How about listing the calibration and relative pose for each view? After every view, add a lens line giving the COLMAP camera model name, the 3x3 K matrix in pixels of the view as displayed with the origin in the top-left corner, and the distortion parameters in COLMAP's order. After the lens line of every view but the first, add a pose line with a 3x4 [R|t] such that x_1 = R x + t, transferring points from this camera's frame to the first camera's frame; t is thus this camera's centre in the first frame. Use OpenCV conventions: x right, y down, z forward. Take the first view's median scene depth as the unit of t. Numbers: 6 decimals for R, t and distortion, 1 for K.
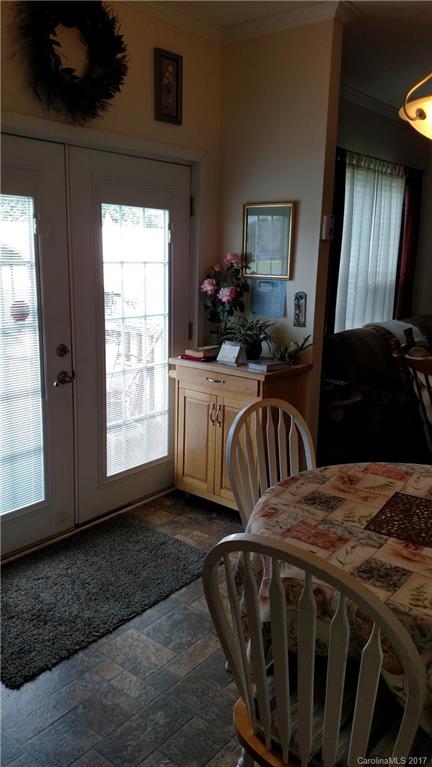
lens RADIAL K [[620.4, 0, 216.0], [0, 620.4, 383.5], [0, 0, 1]] dist [0.122347, -0.179661]
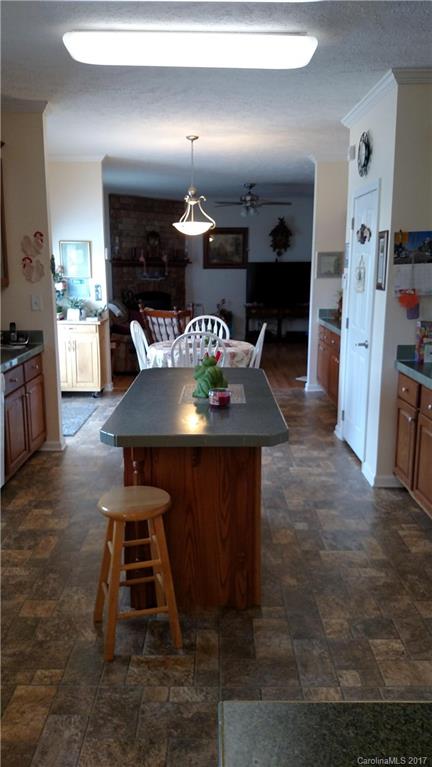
lens RADIAL K [[620.4, 0, 216.0], [0, 620.4, 383.5], [0, 0, 1]] dist [0.122347, -0.179661]
pose [[0.766160, -0.139441, 0.627340, -0.907334], [0.155842, 0.987352, 0.029136, 0.180666], [-0.623468, 0.075443, 0.778200, -0.833520]]
